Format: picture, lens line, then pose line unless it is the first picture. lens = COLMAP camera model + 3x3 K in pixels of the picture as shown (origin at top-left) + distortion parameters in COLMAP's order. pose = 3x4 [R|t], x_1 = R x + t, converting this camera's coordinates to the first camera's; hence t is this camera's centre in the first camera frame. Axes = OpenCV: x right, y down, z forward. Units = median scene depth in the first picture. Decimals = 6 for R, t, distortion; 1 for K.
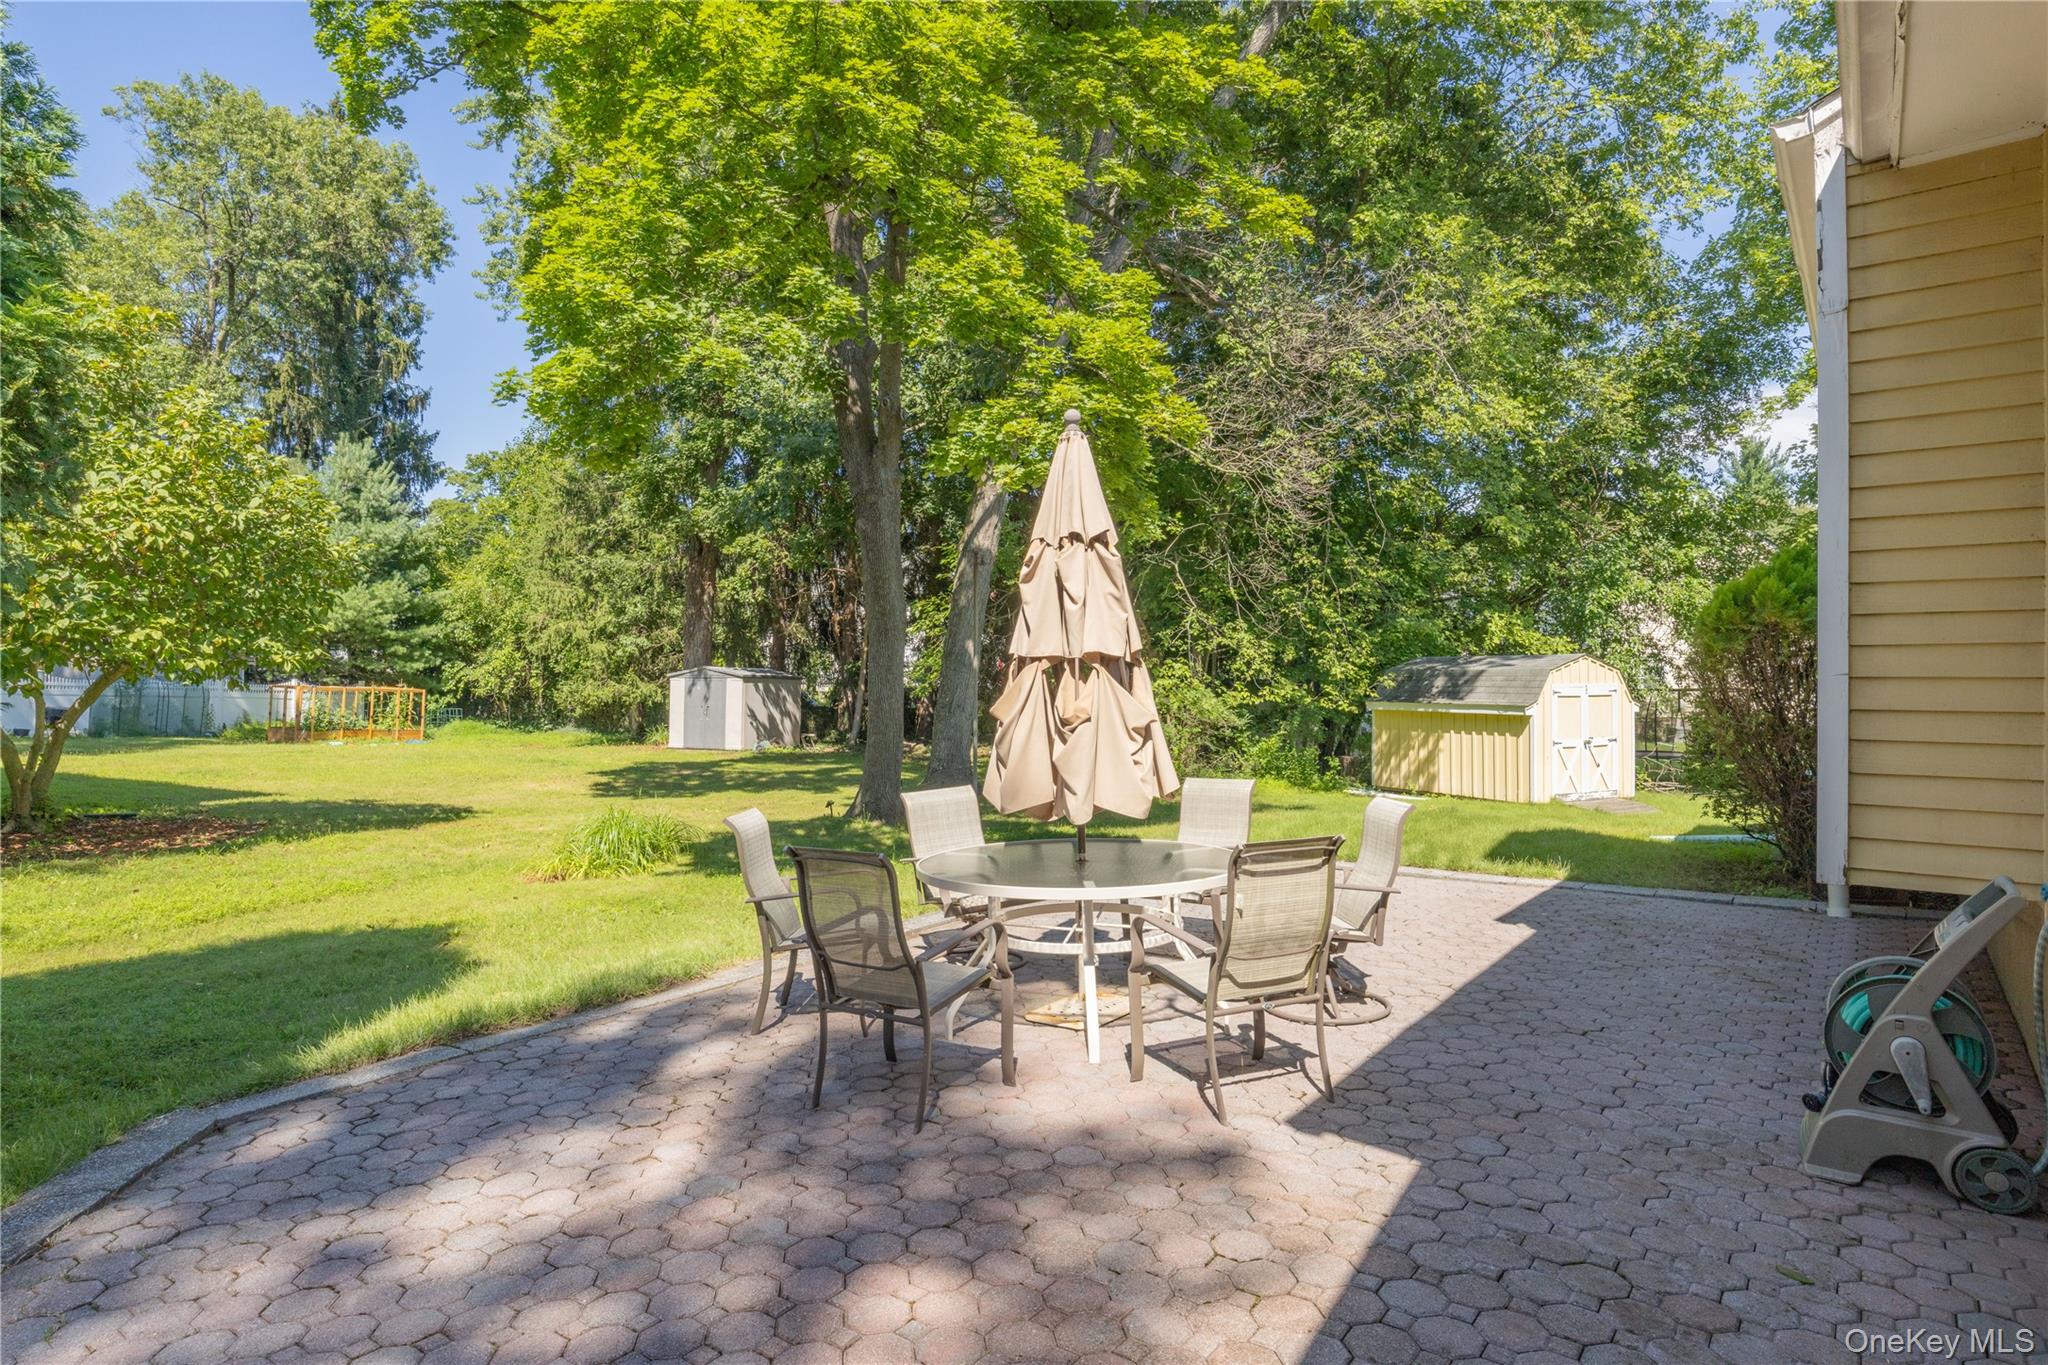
lens RADIAL K [[1159.4, 0, 1024.0], [0, 1159.4, 682.5], [0, 0, 1]] dist [-0.001387, -0.001203]
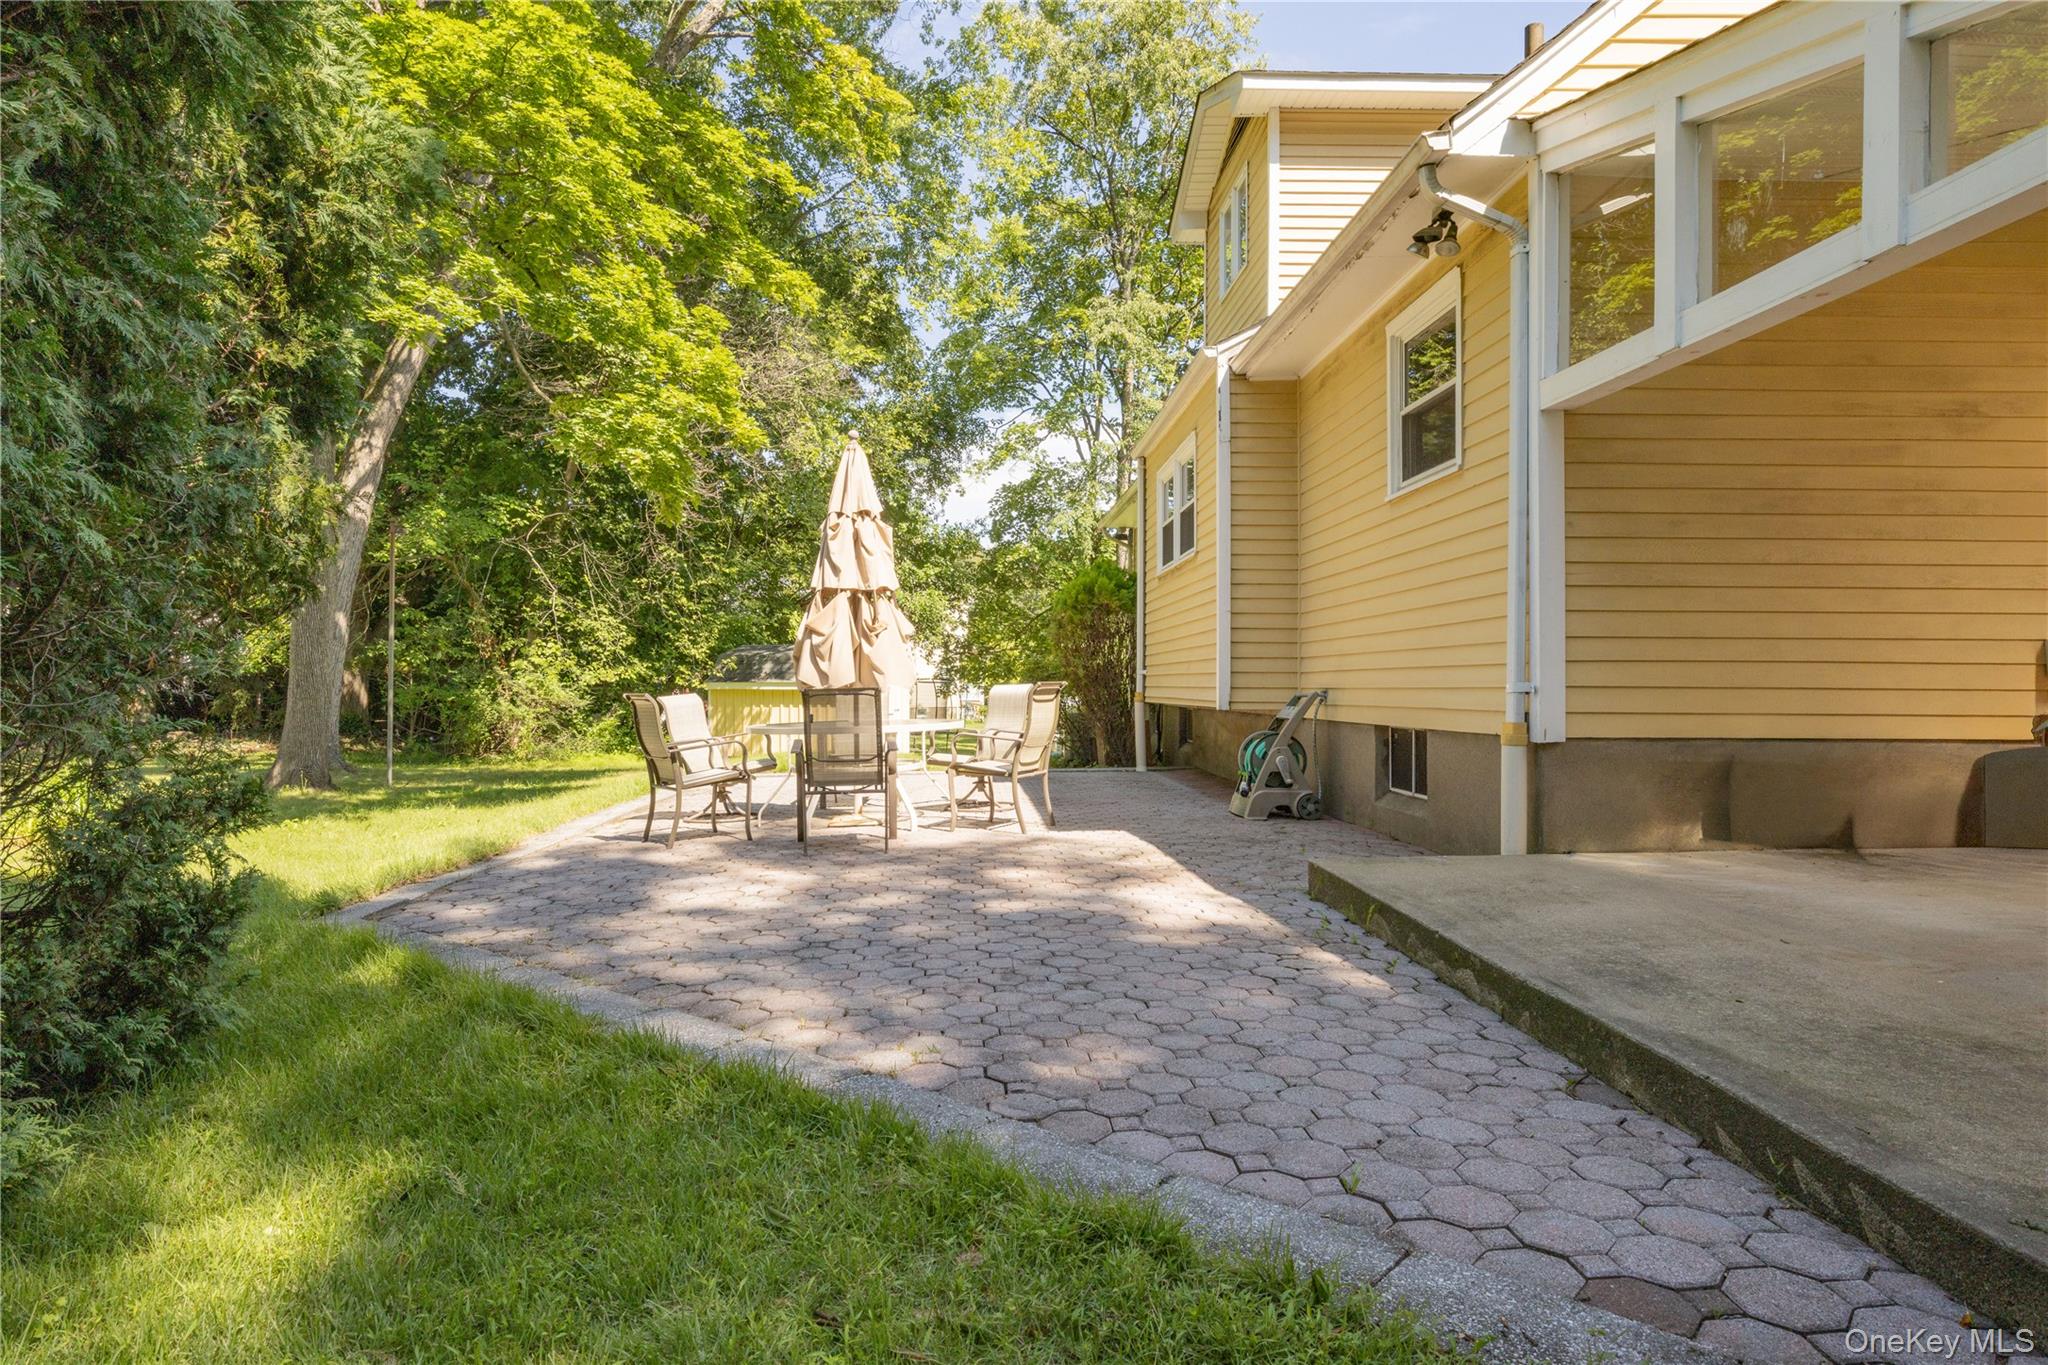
lens RADIAL K [[1159.4, 0, 1024.0], [0, 1159.4, 682.5], [0, 0, 1]] dist [-0.001387, -0.001203]
pose [[0.773685, 0.004193, 0.633556, -0.410608], [0.002739, 0.999947, -0.009962, 0.063160], [-0.633564, 0.009443, 0.773633, -0.181395]]
